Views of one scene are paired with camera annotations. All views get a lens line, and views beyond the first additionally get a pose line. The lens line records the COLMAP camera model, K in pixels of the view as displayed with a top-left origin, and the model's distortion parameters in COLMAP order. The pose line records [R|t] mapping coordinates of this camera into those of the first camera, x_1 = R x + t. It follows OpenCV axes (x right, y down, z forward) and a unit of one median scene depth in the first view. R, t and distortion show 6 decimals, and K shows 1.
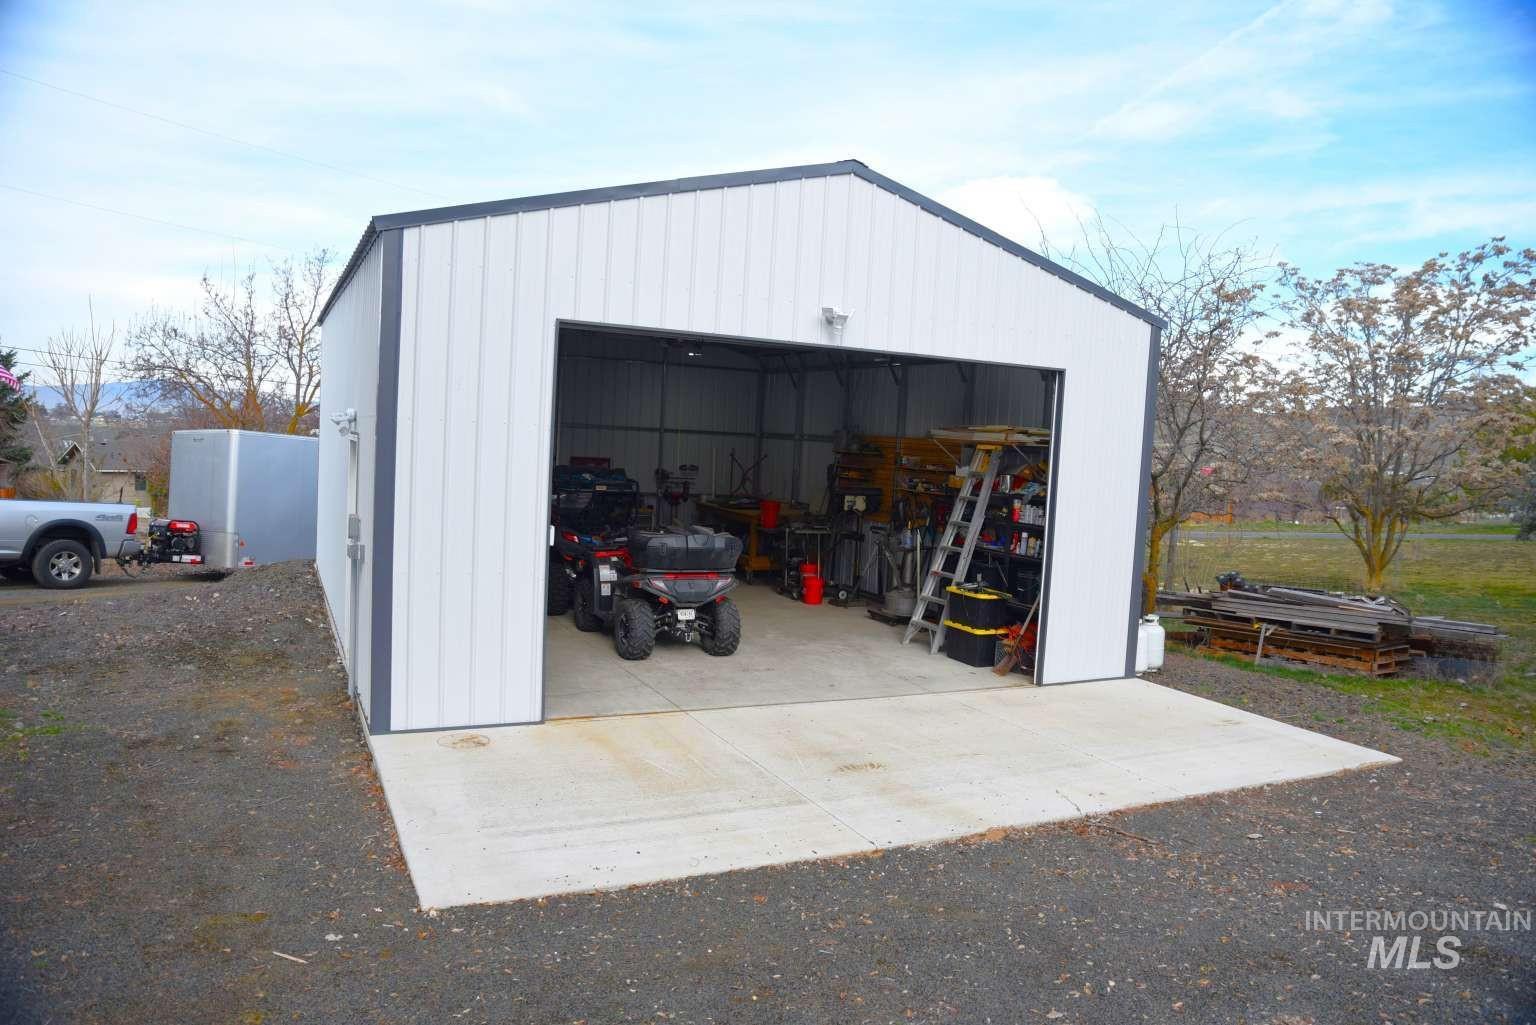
lens RADIAL K [[1038.6, 0, 768.0], [0, 1038.6, 512.5], [0, 0, 1]] dist [-0.110328, 0.065114]
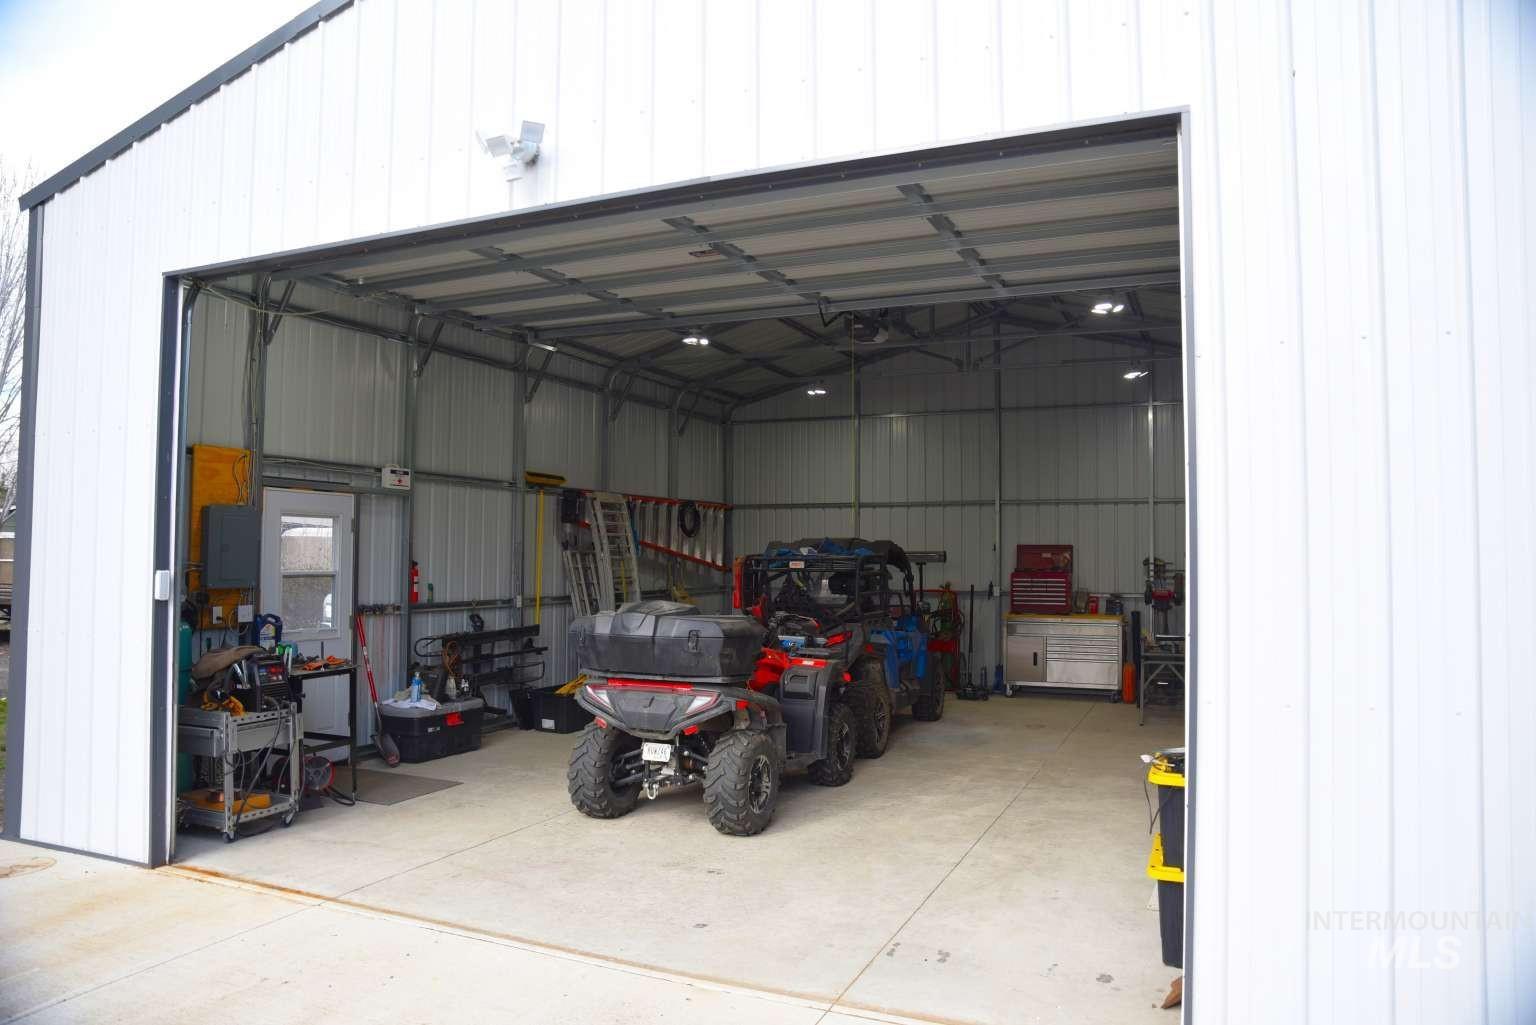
lens RADIAL K [[1038.6, 0, 768.0], [0, 1038.6, 512.5], [0, 0, 1]] dist [-0.110328, 0.065114]
pose [[0.647913, -0.083057, -0.757172, 0.460632], [-0.026338, 0.991000, -0.131243, 0.043122], [0.761259, 0.104976, 0.639895, 0.728818]]
